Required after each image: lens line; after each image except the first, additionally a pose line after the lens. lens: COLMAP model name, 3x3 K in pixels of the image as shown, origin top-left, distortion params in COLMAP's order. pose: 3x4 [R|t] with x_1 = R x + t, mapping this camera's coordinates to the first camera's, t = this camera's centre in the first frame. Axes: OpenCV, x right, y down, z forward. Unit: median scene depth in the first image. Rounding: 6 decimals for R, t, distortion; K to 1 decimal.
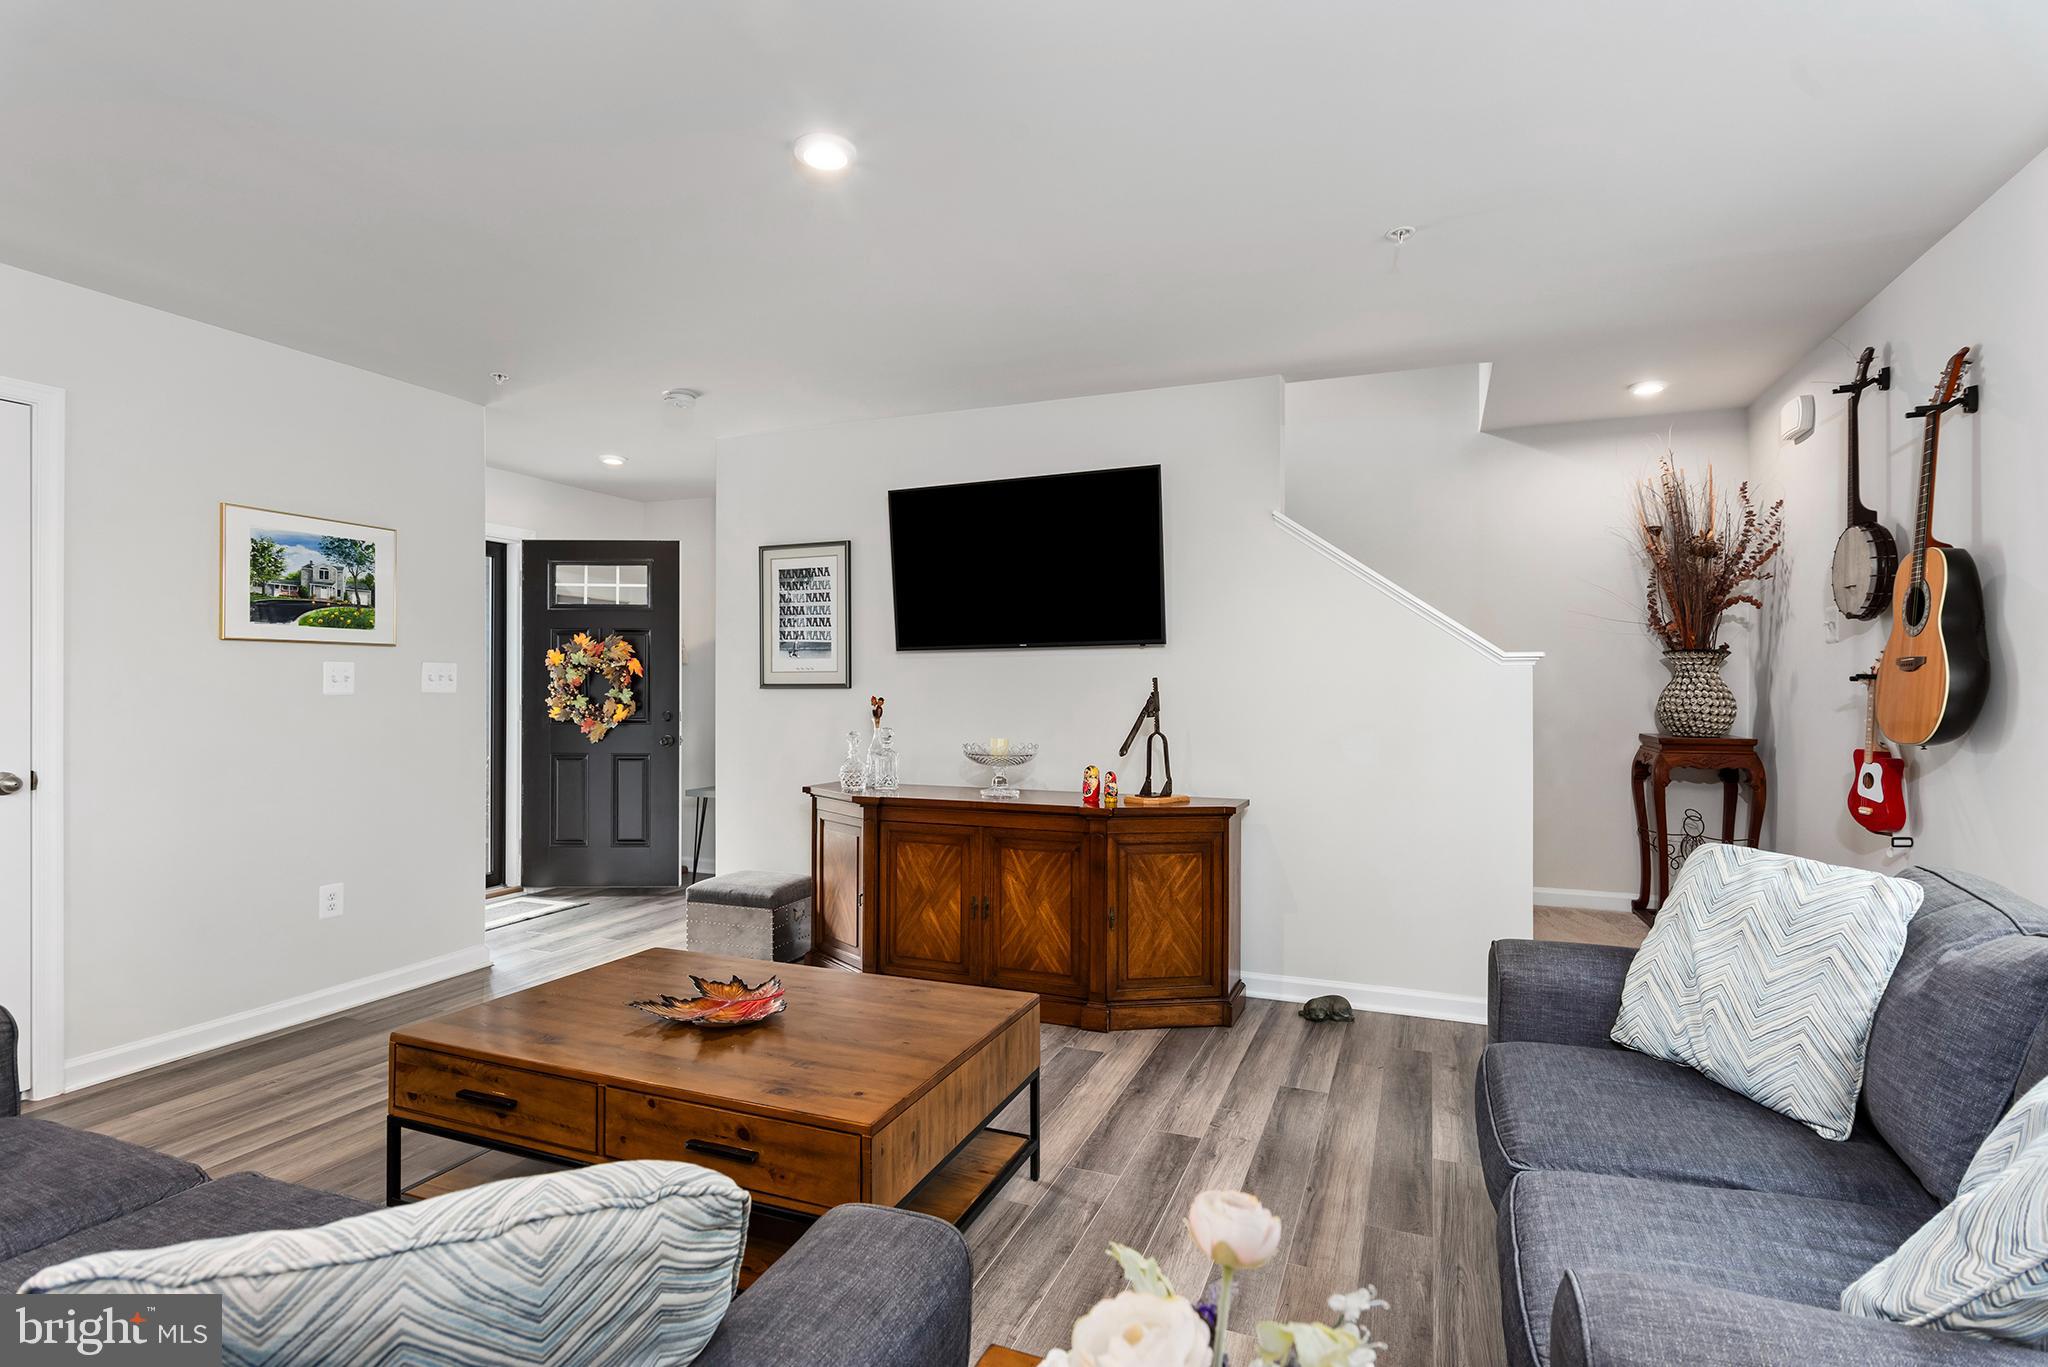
lens RADIAL K [[1000.9, 0, 1029.6], [0, 1000.9, 685.9], [0, 0, 1]] dist [0.002165, -0.000033]
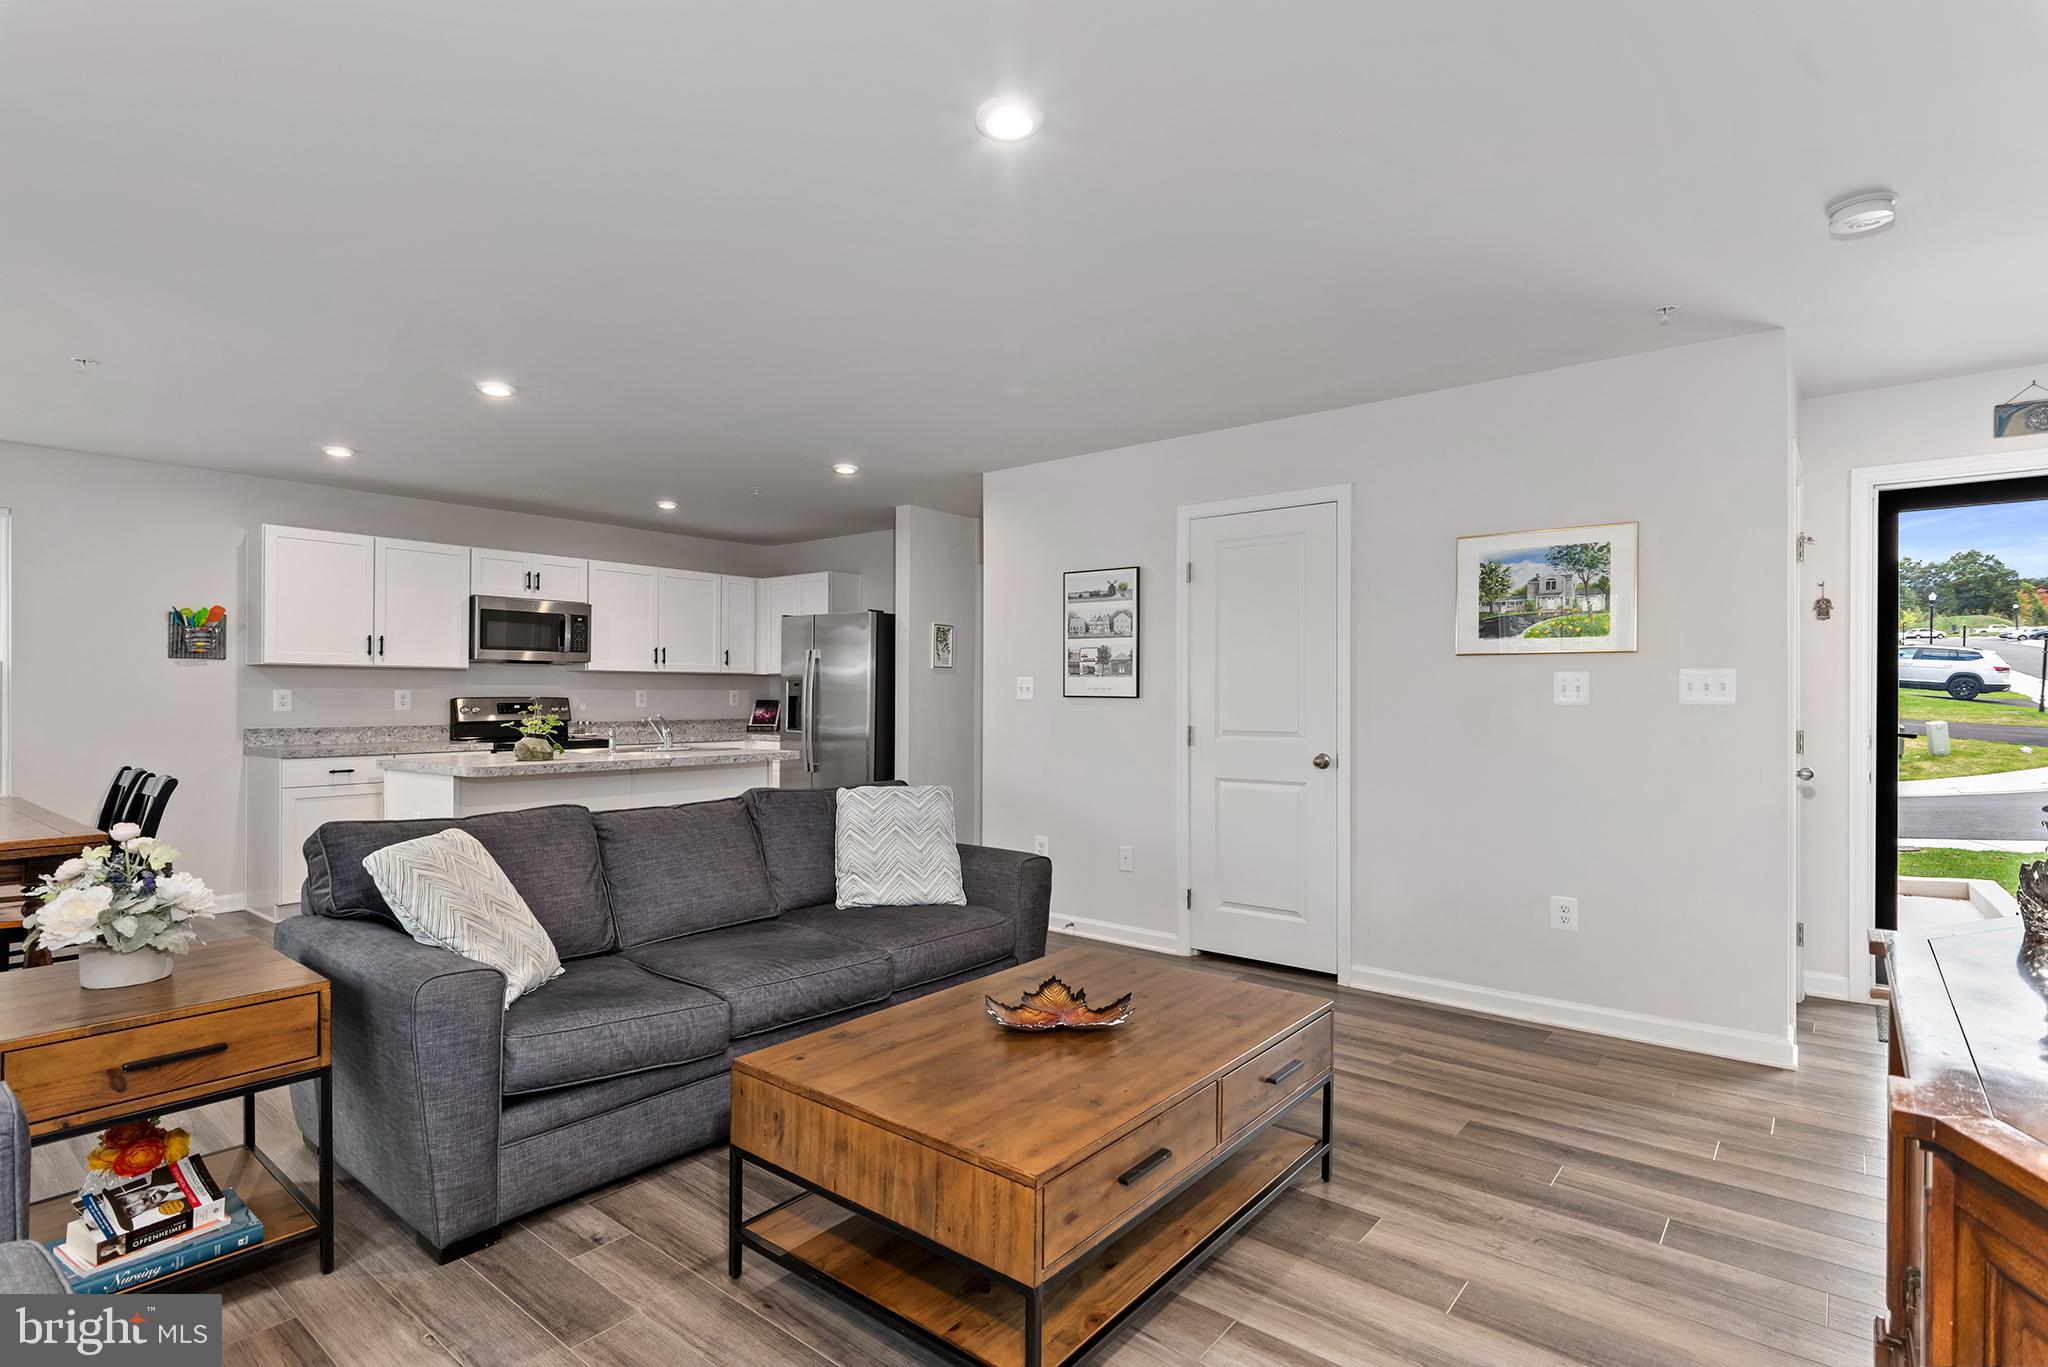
lens RADIAL K [[1013.1, 0, 1019.8], [0, 1013.1, 695.2], [0, 0, 1]] dist [0.005371, -0.000079]
pose [[-0.293579, 0.000168, -0.955935, 0.409042], [-0.002297, 0.999997, 0.000881, -0.000486], [0.955932, 0.002454, -0.293578, 0.762734]]
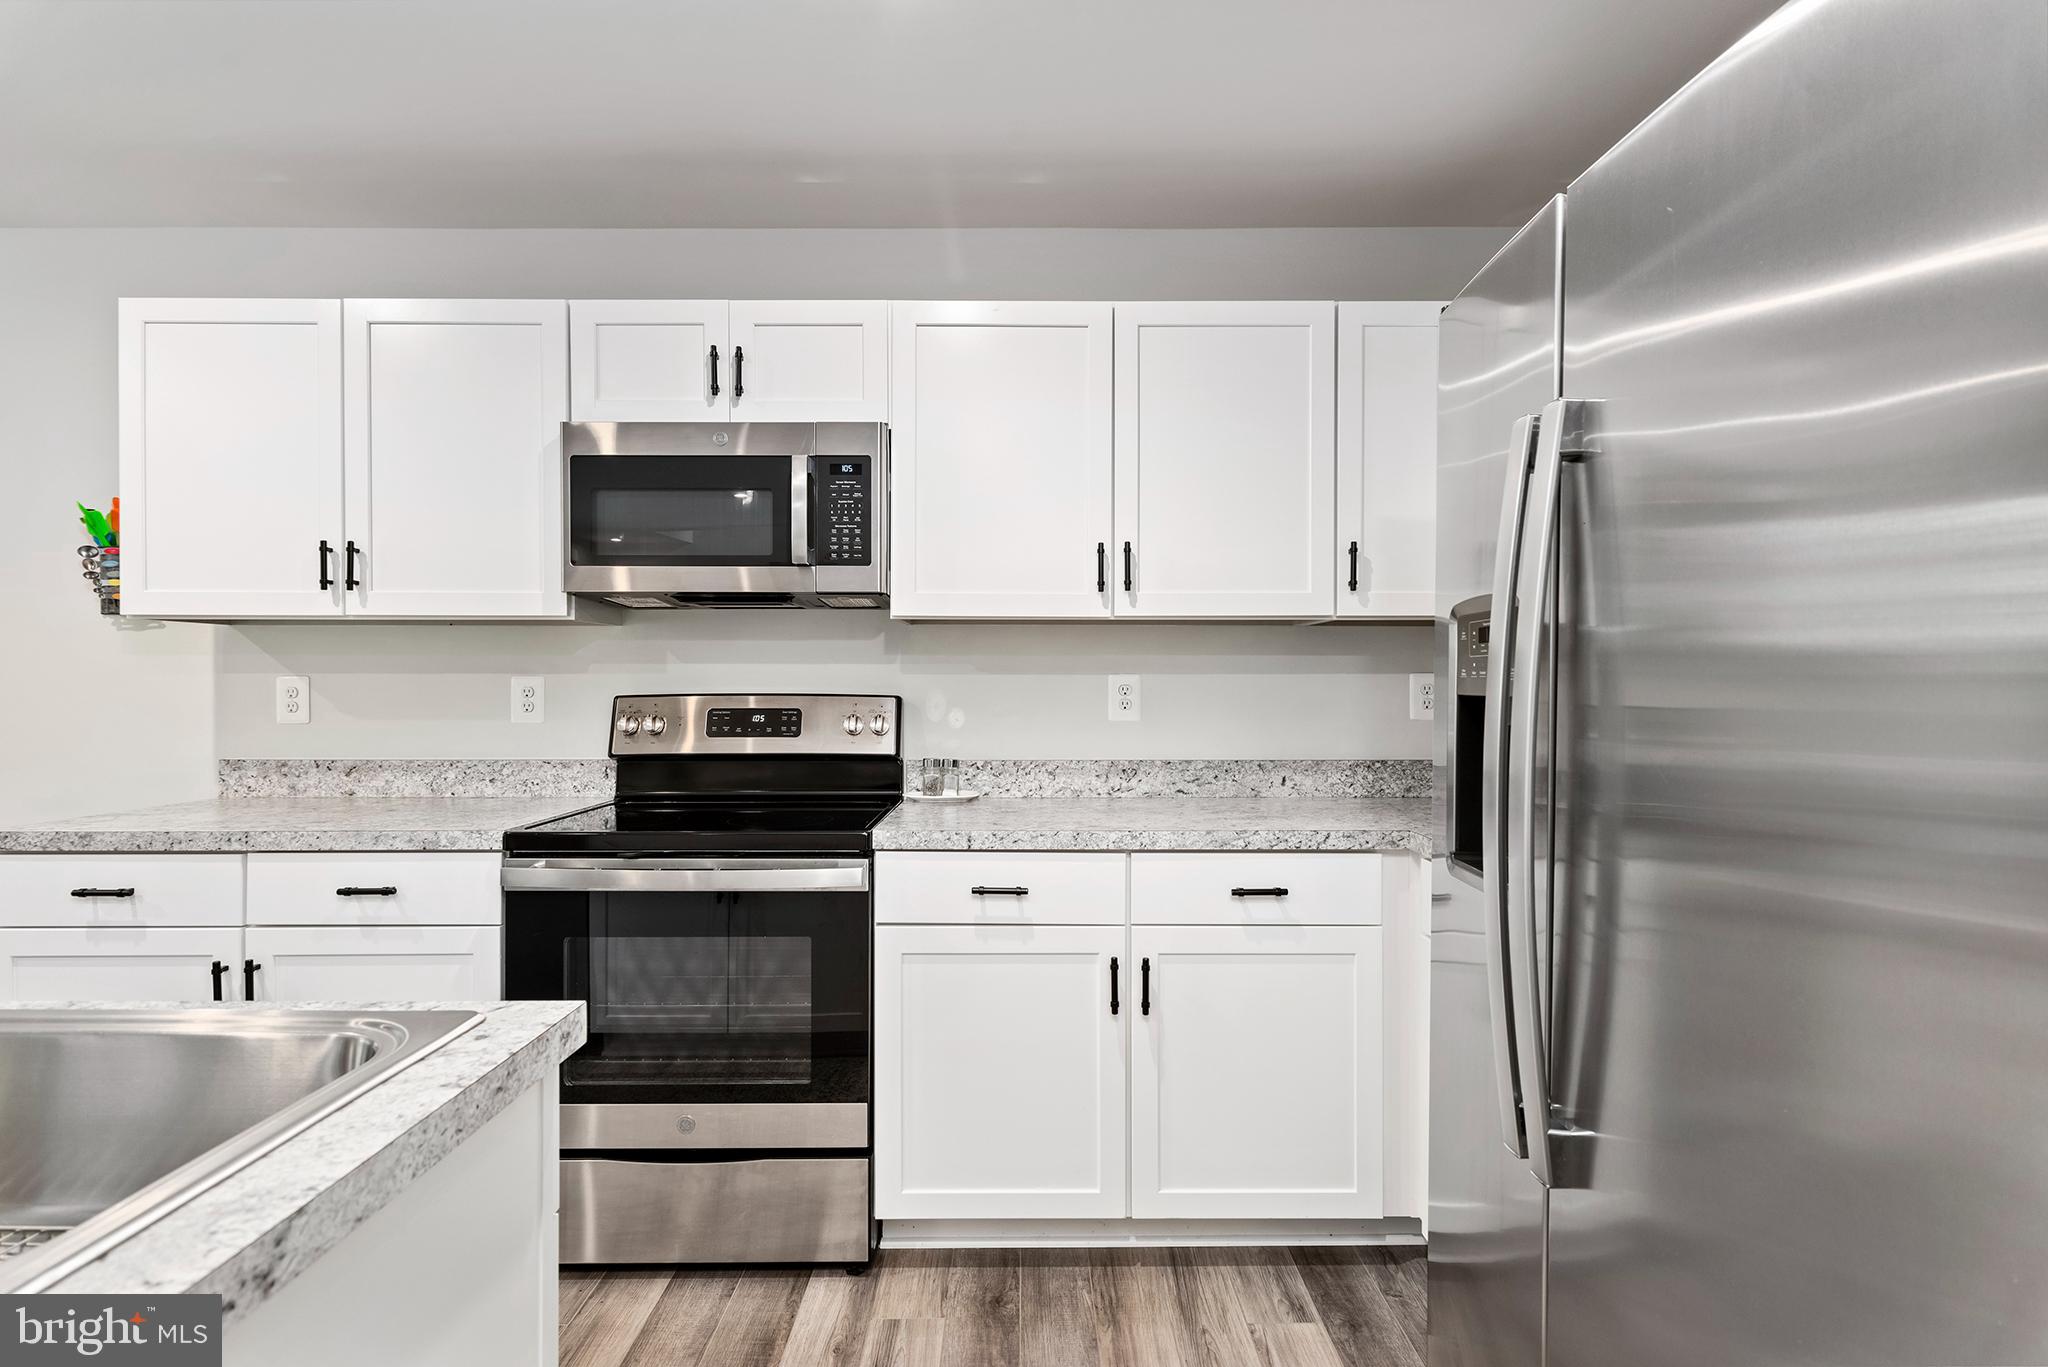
lens RADIAL K [[1022.5, 0, 1023.2], [0, 1022.5, 676.2], [0, 0, 1]] dist [0.011477, 0.000408]
pose [[-0.926478, -0.002406, -0.376342, -0.923294], [-0.000321, 0.999984, -0.005604, -0.001479], [0.376349, -0.005072, -0.926464, 0.118392]]
